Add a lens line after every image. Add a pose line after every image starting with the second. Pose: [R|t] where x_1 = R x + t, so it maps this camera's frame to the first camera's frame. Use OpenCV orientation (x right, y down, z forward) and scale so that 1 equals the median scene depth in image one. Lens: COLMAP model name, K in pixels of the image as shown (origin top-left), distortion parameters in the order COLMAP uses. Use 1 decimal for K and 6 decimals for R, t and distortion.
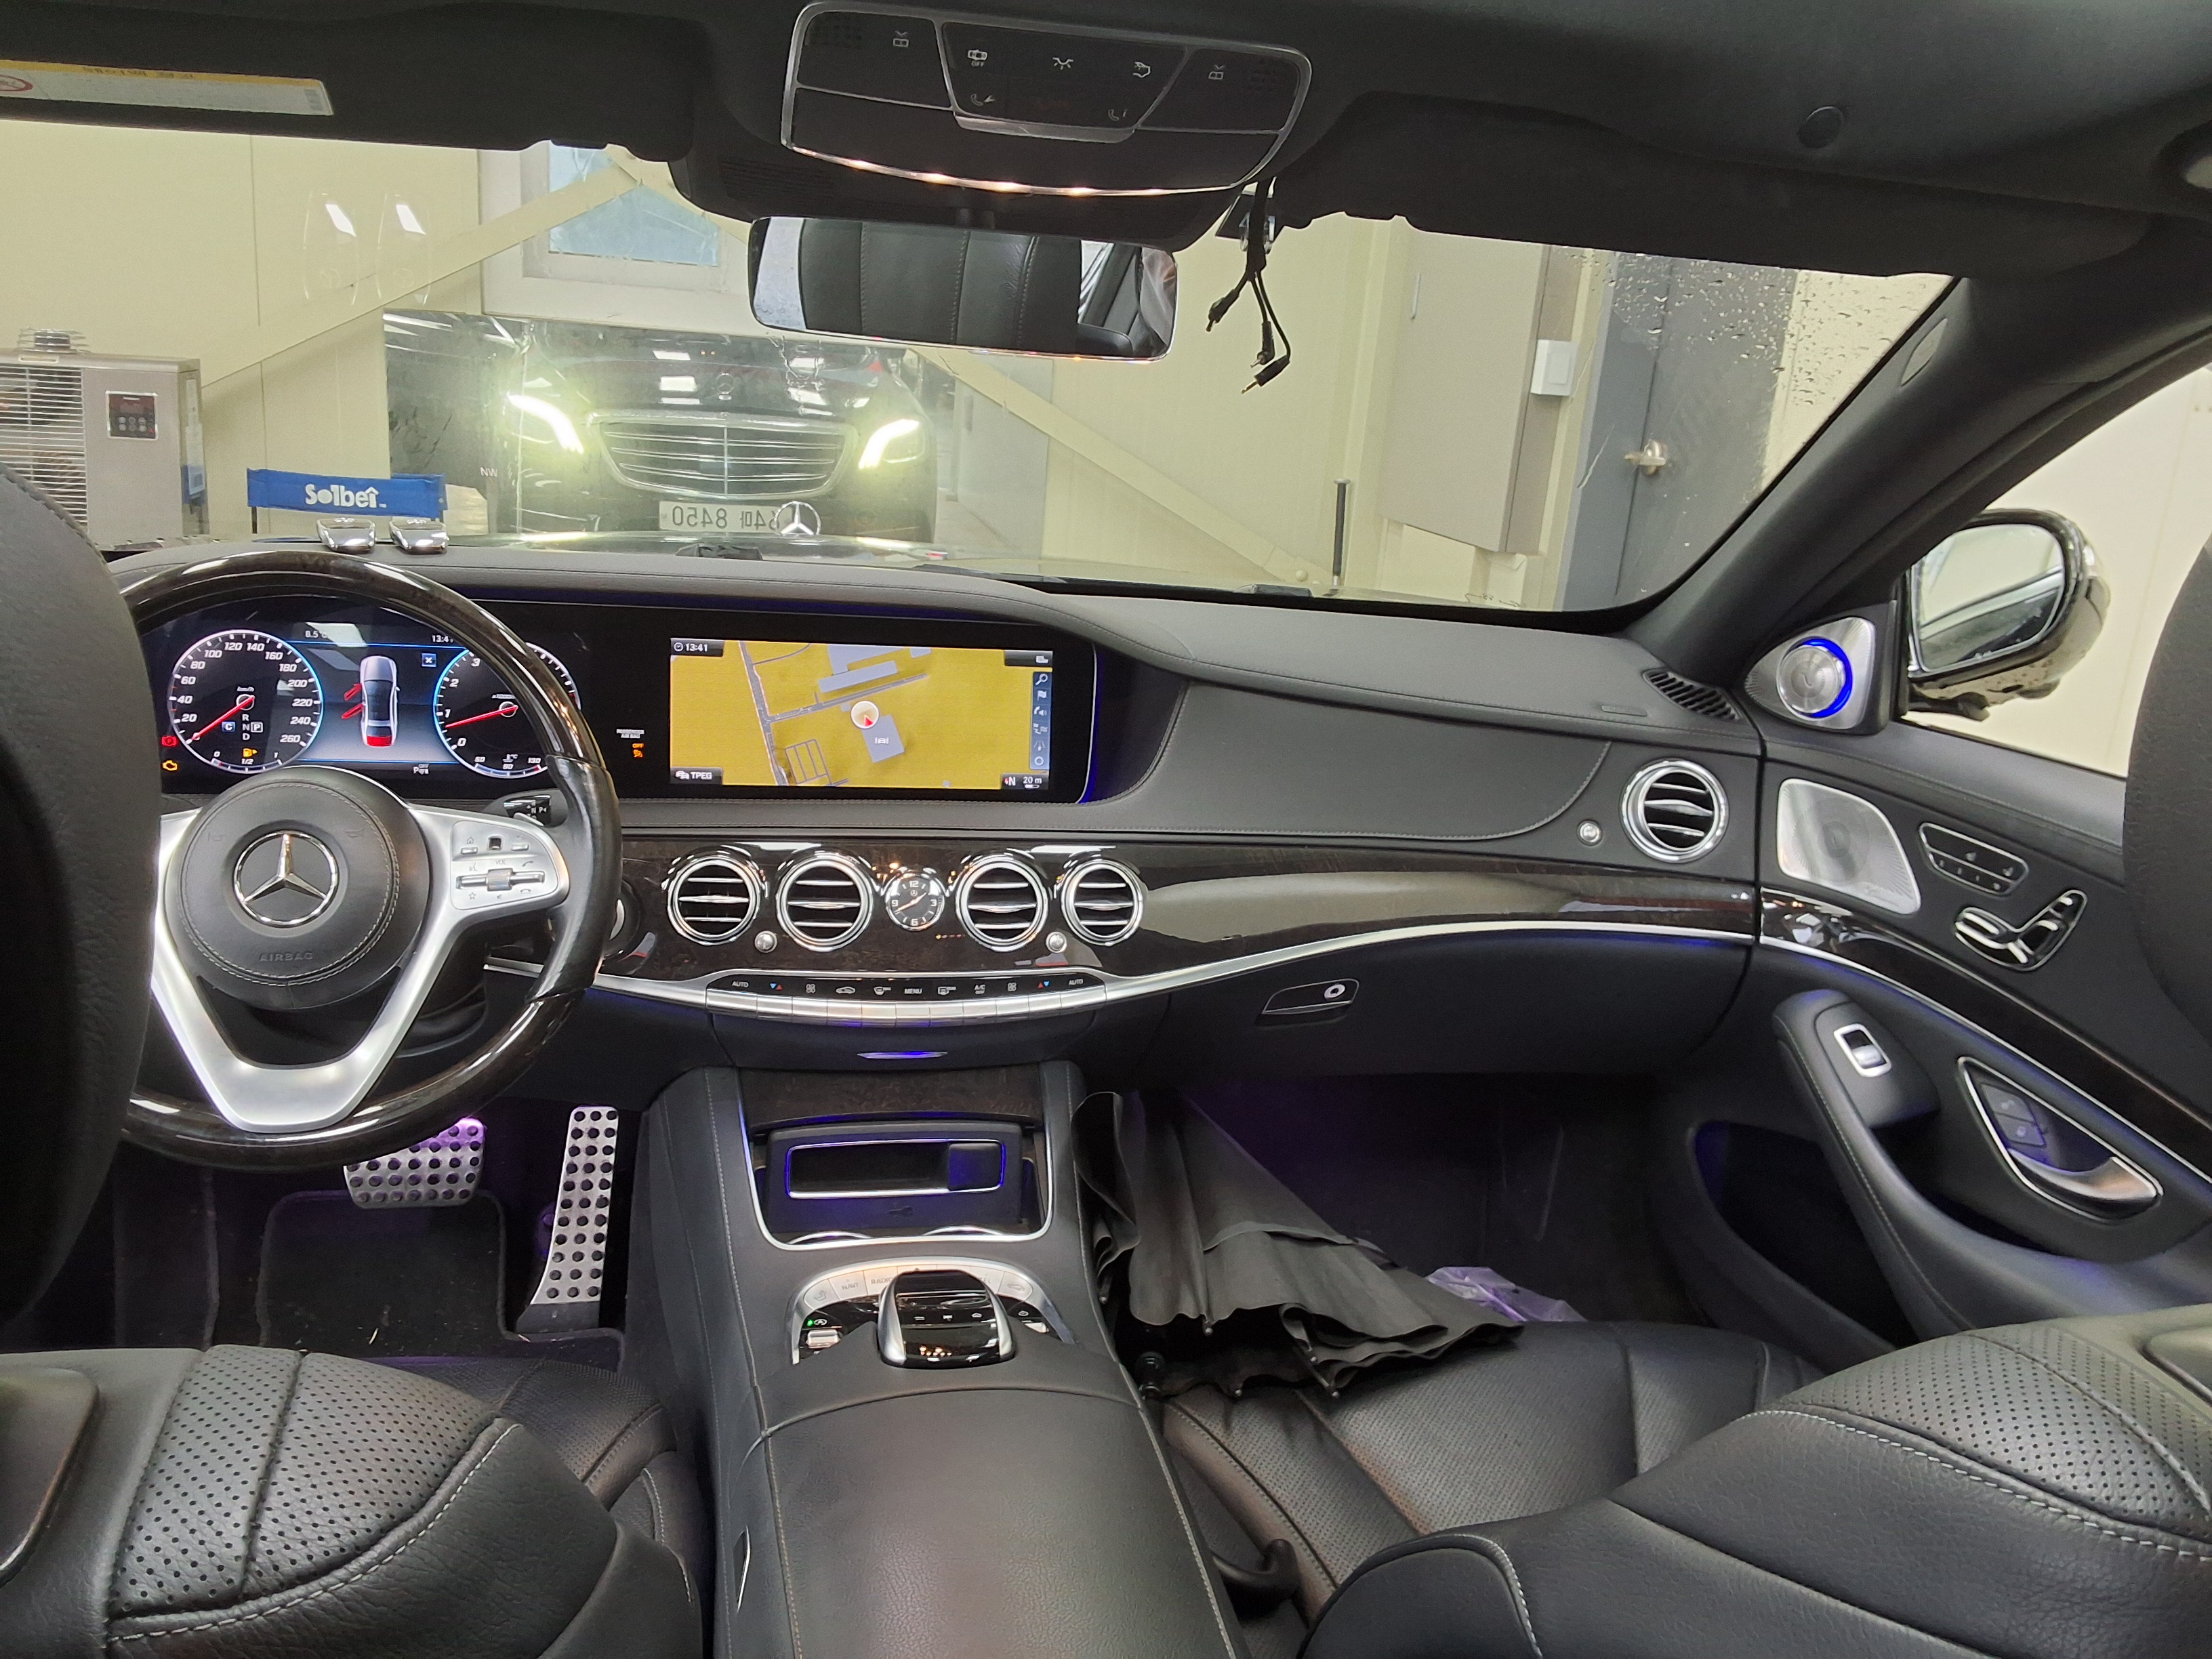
lens RADIAL K [[1790.3, 0, 1050.0], [0, 1790.3, 810.4], [0, 0, 1]] dist [0.097758, -0.153858]
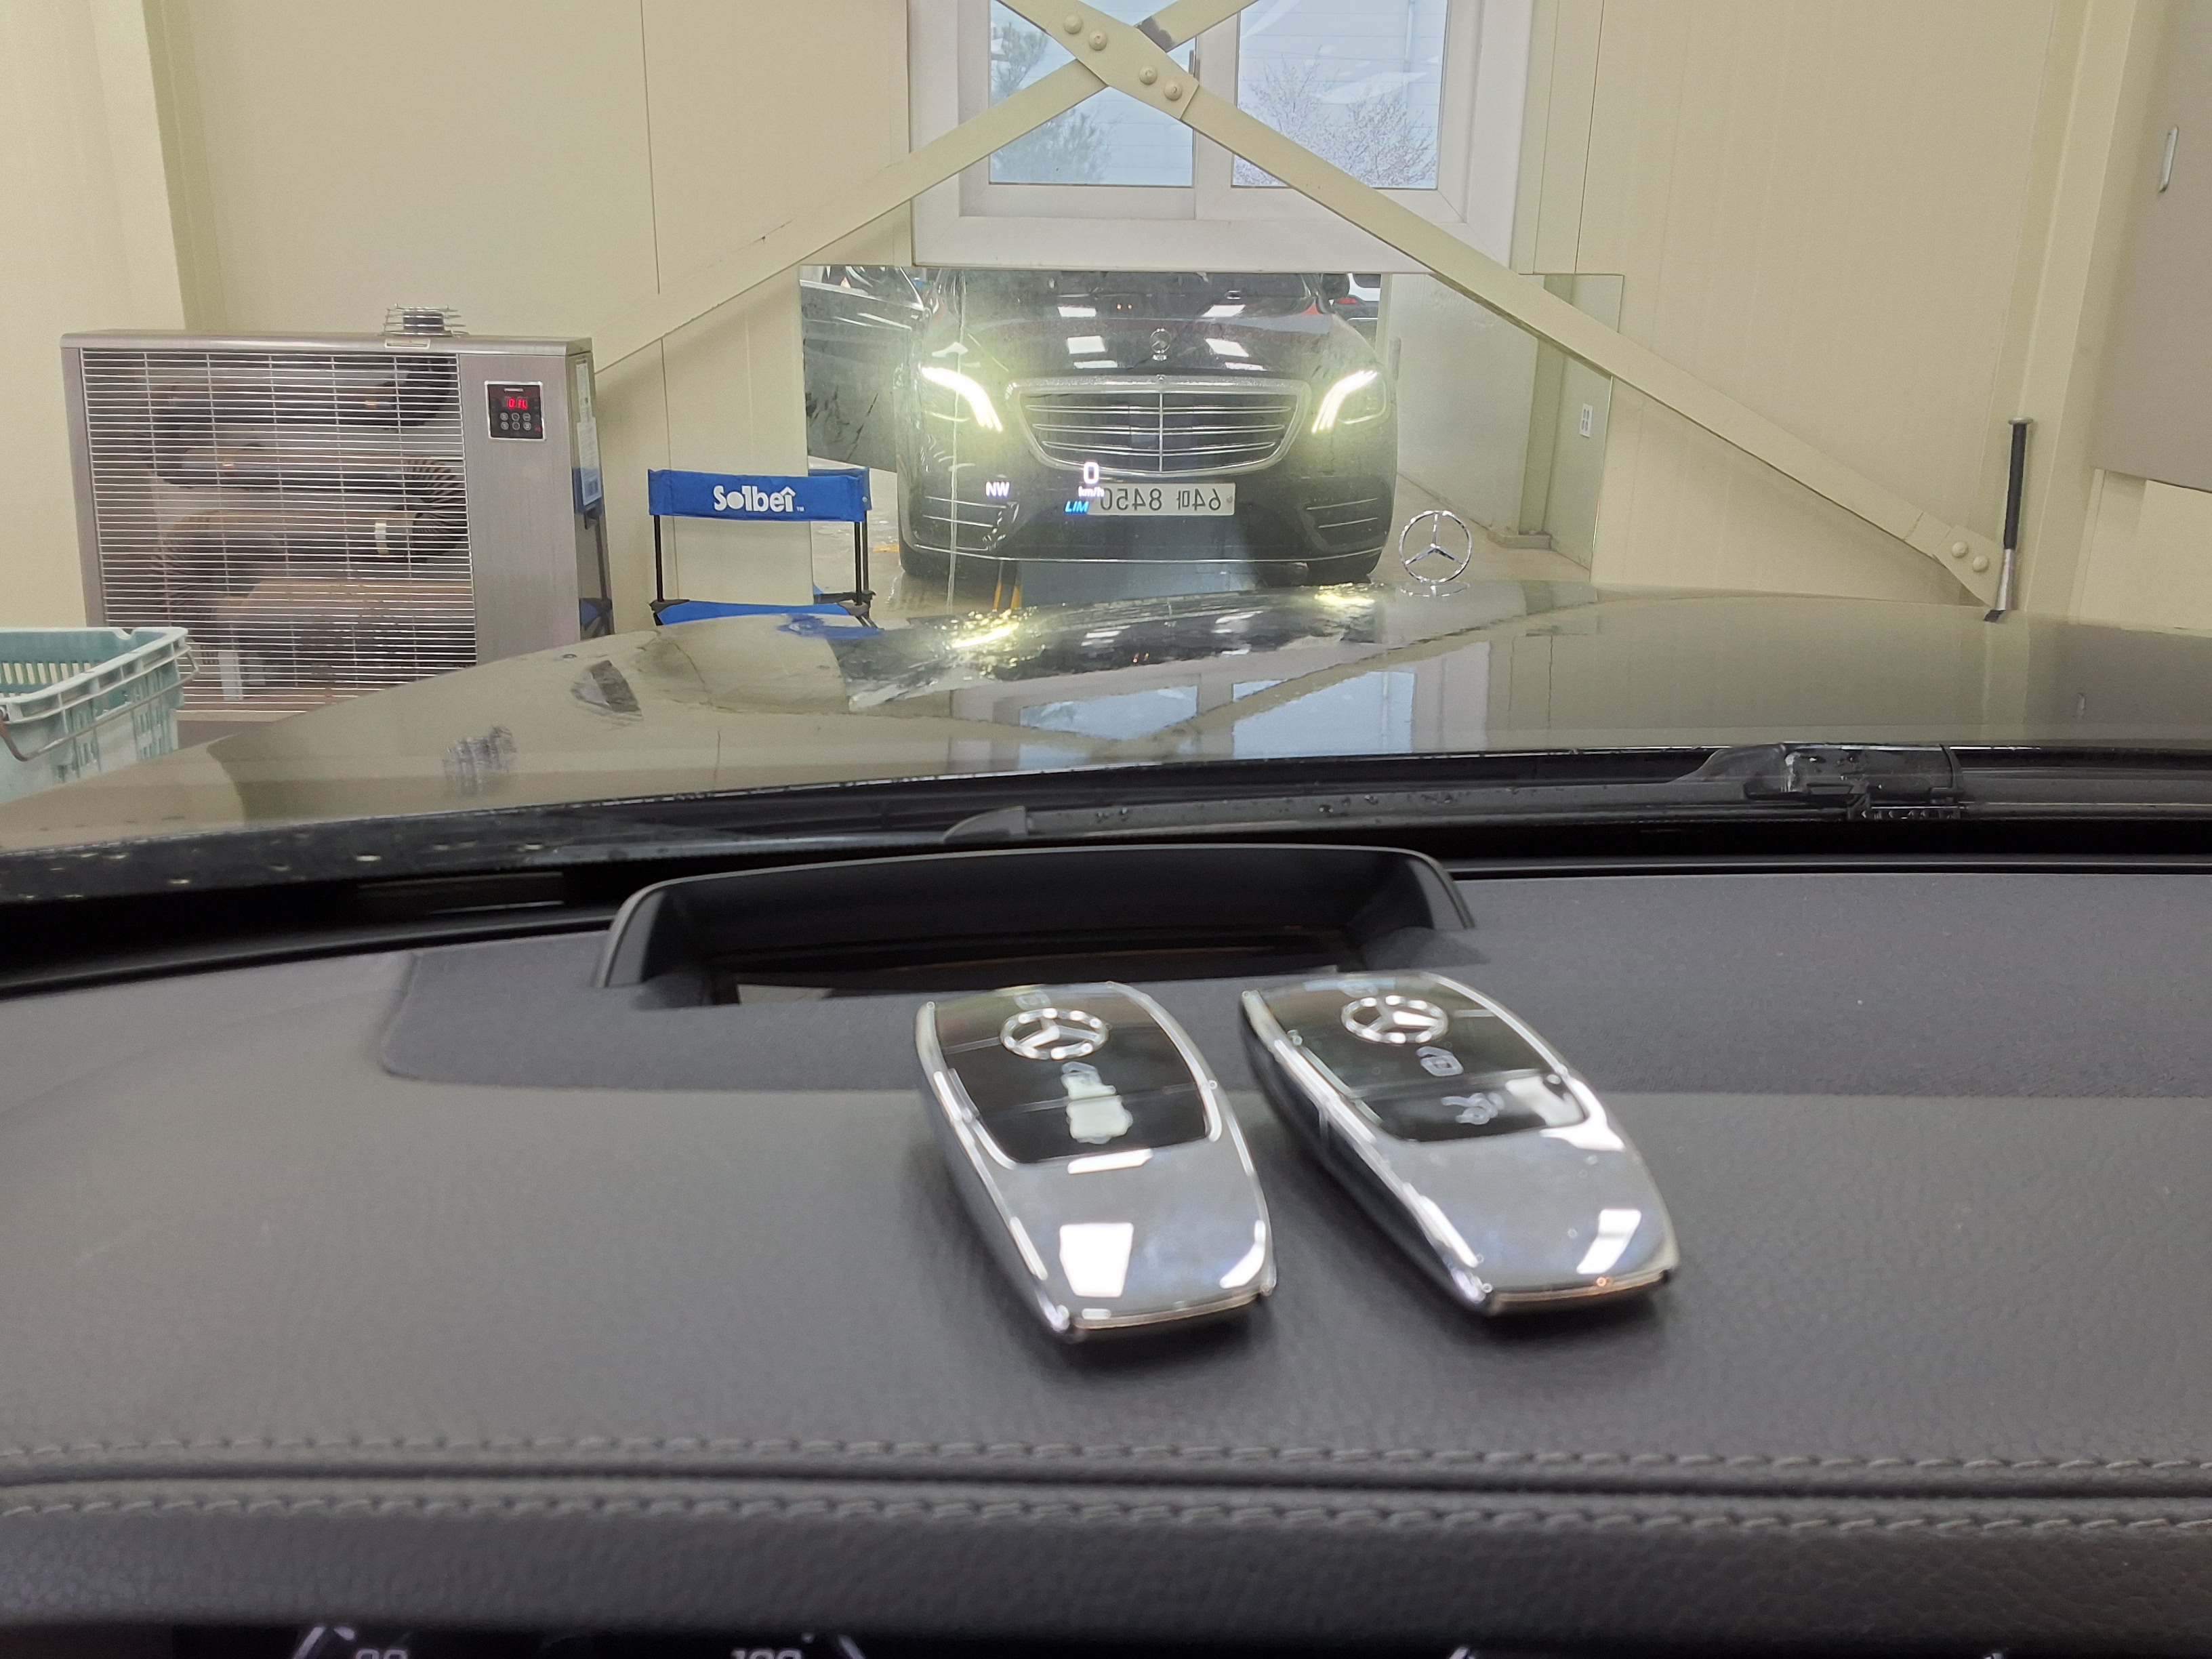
lens RADIAL K [[1790.3, 0, 1054.3], [0, 1790.3, 852.4], [0, 0, 1]] dist [0.097758, -0.153858]
pose [[0.984599, -0.001501, -0.174820, -0.109968], [0.009096, 0.999049, 0.042651, -0.045163], [0.174590, -0.043585, 0.983676, 0.204513]]
